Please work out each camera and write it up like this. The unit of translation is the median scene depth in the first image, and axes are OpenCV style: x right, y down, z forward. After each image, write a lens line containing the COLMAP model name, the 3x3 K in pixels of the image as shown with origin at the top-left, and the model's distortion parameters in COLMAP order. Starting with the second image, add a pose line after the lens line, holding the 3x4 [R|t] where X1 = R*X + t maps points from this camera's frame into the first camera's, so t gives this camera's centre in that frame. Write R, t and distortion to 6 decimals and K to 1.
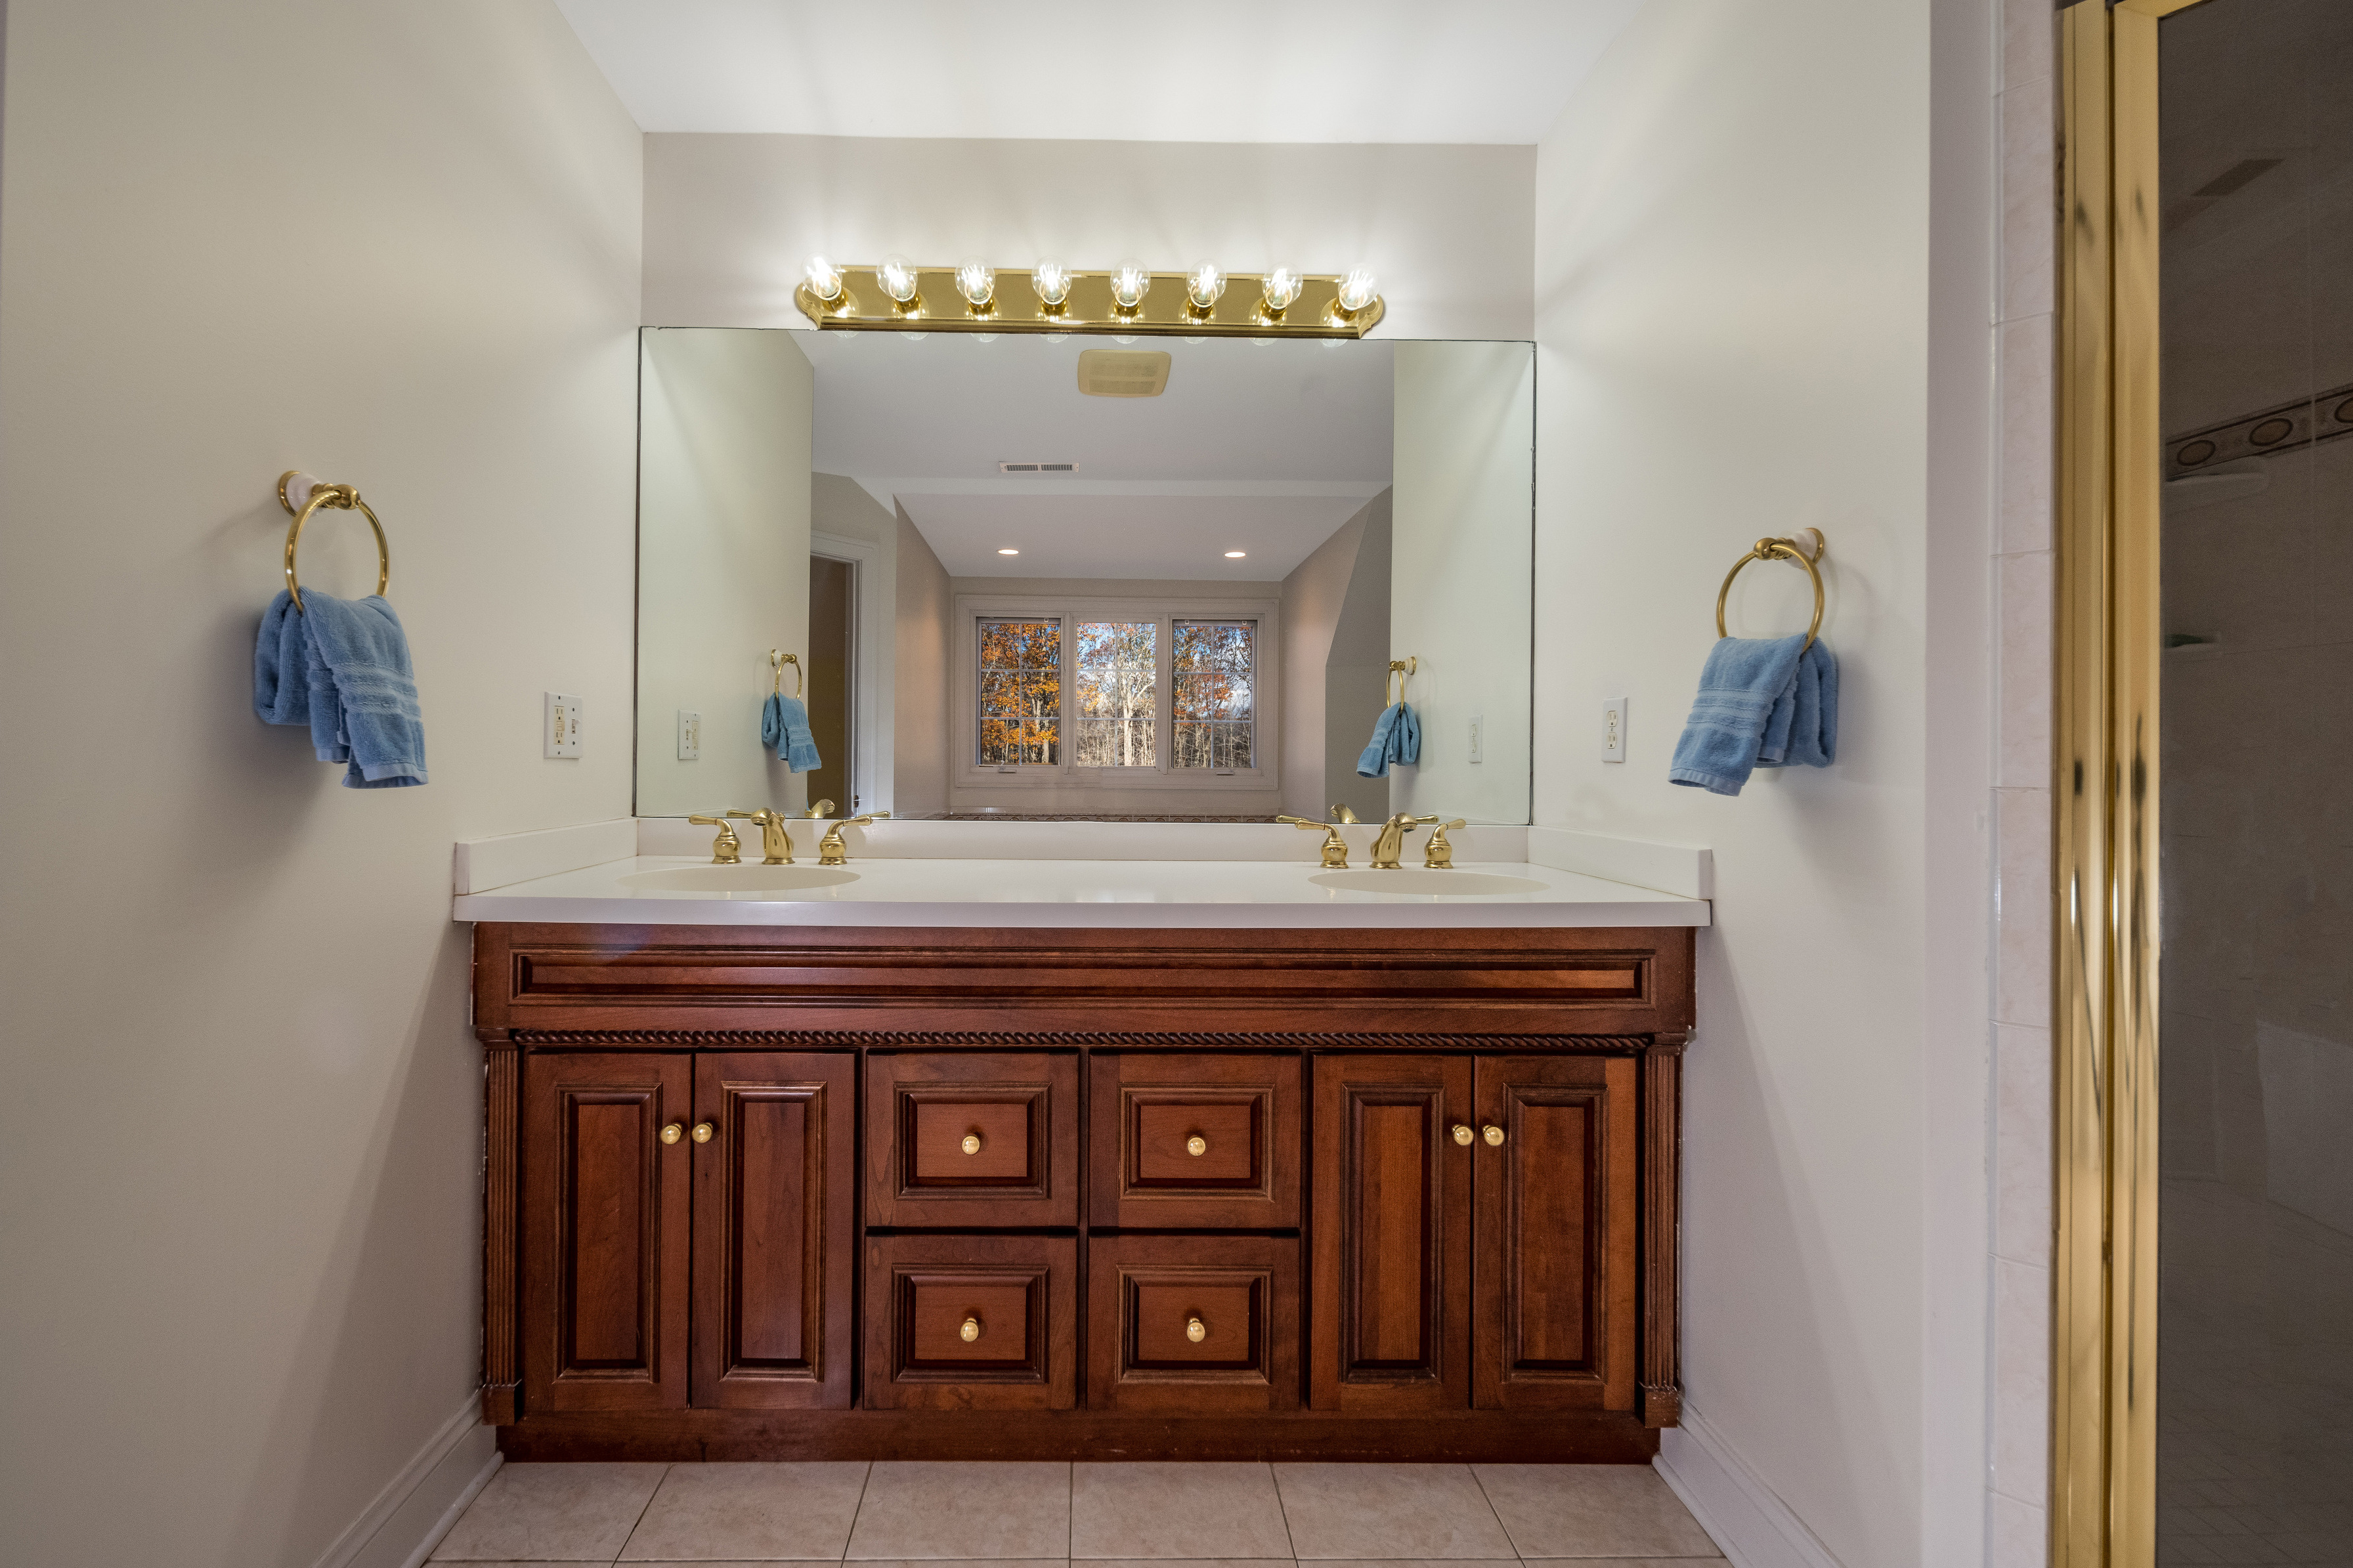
lens RADIAL K [[945.4, 0, 1161.6], [0, 945.4, 764.2], [0, 0, 1]] dist [0.000782, 0.000136]
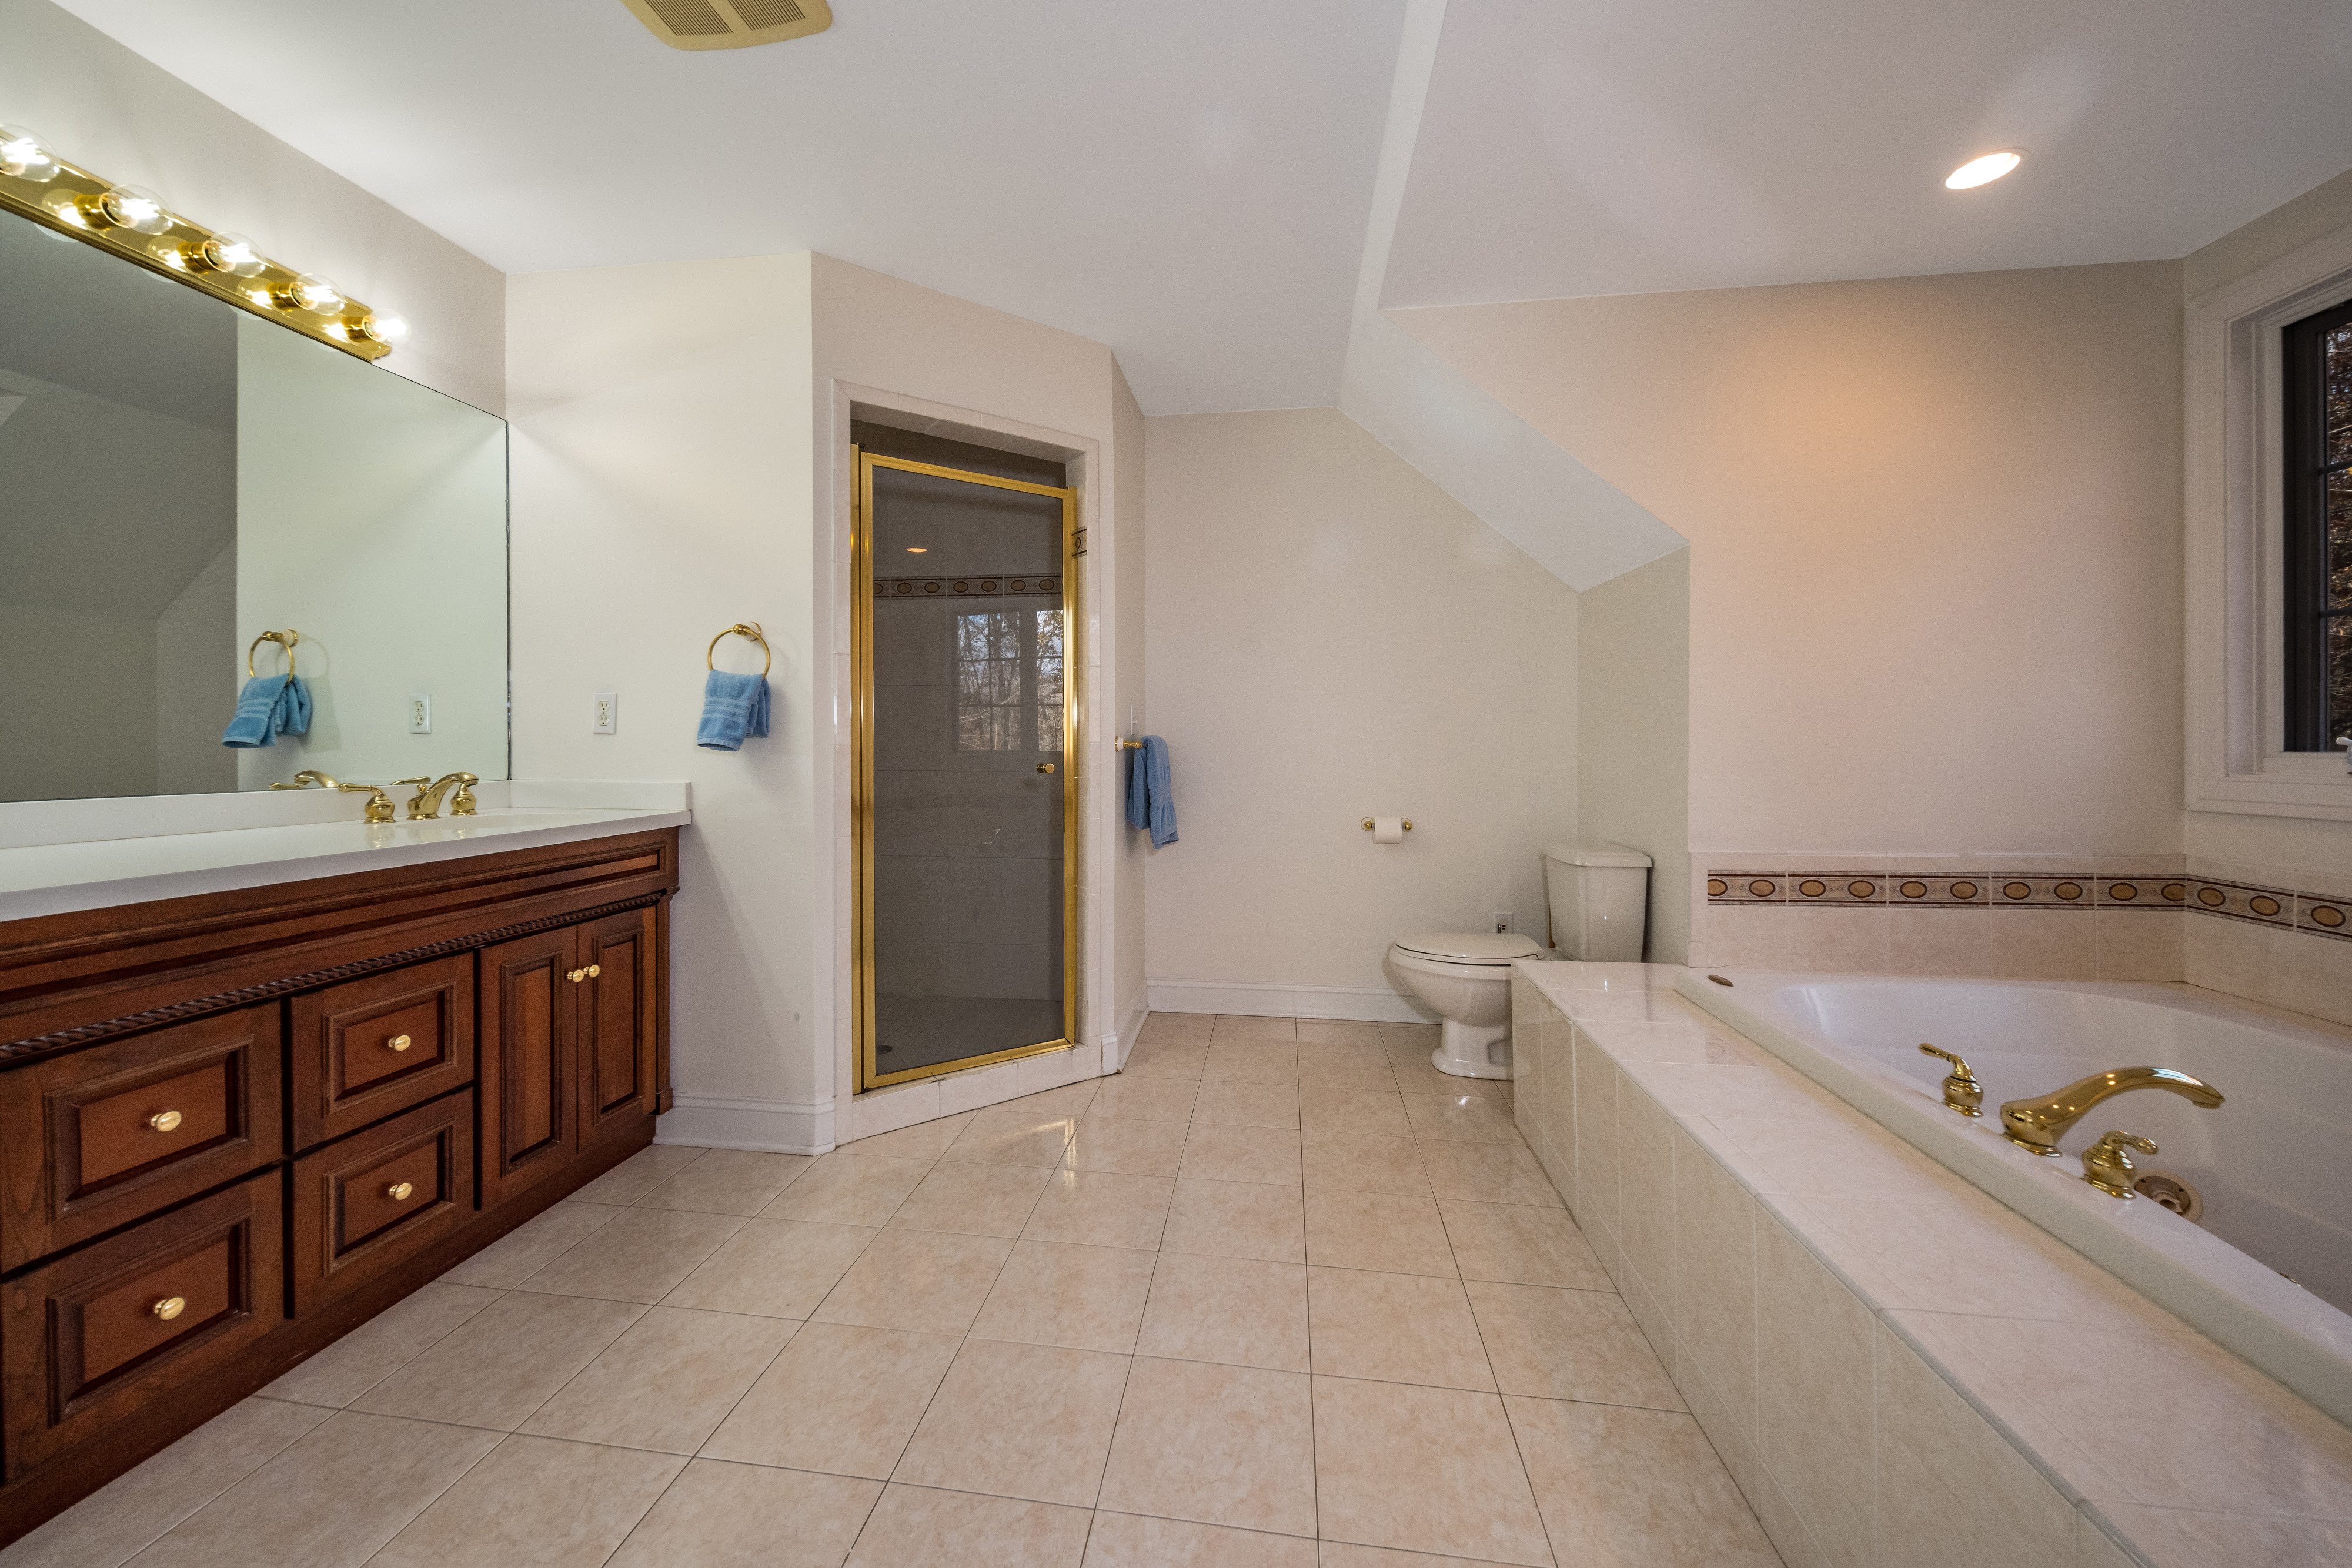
lens RADIAL K [[848.9, 0, 1169.9], [0, 848.9, 743.0], [0, 0, 1]] dist [0.000248, 0.000012]
pose [[0.137977, -0.004962, 0.990423, -0.912248], [-0.003359, 0.999979, 0.005478, 0.002206], [-0.990430, -0.004083, 0.137958, -0.145489]]
